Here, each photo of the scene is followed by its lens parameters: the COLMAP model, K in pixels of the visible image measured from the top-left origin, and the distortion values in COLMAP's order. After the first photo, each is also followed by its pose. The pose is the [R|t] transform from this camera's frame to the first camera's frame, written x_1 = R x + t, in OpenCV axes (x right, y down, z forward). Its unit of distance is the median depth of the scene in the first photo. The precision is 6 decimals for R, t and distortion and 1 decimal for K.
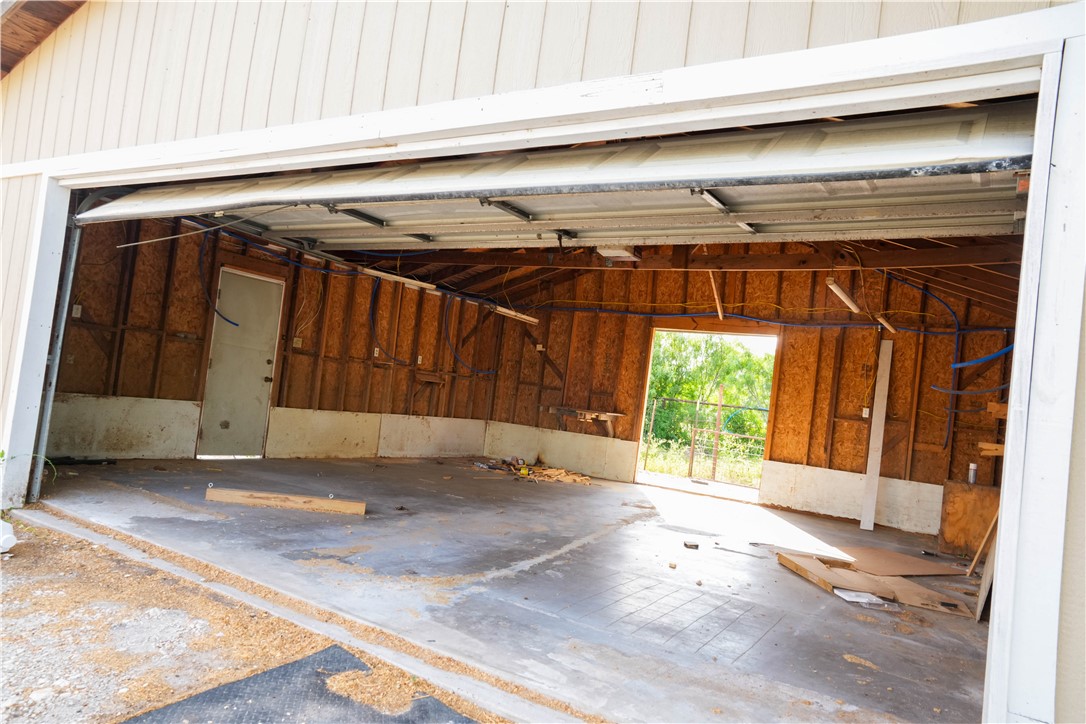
lens RADIAL K [[741.5, 0, 540.7], [0, 741.5, 365.0], [0, 0, 1]] dist [-0.037690, 0.071435]
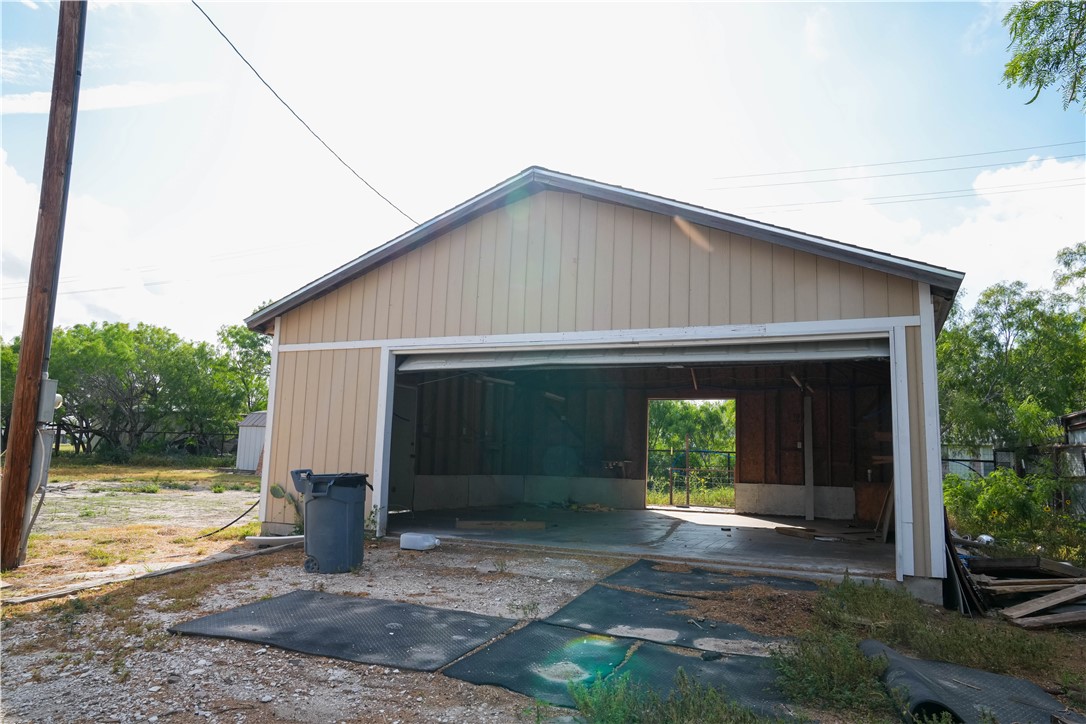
lens RADIAL K [[741.5, 0, 543.7], [0, 741.5, 361.4], [0, 0, 1]] dist [-0.037690, 0.071435]
pose [[0.986520, -0.065706, 0.149870, -0.291872], [0.078091, 0.993866, -0.078306, -0.028243], [-0.143805, 0.088954, 0.985600, -0.435006]]
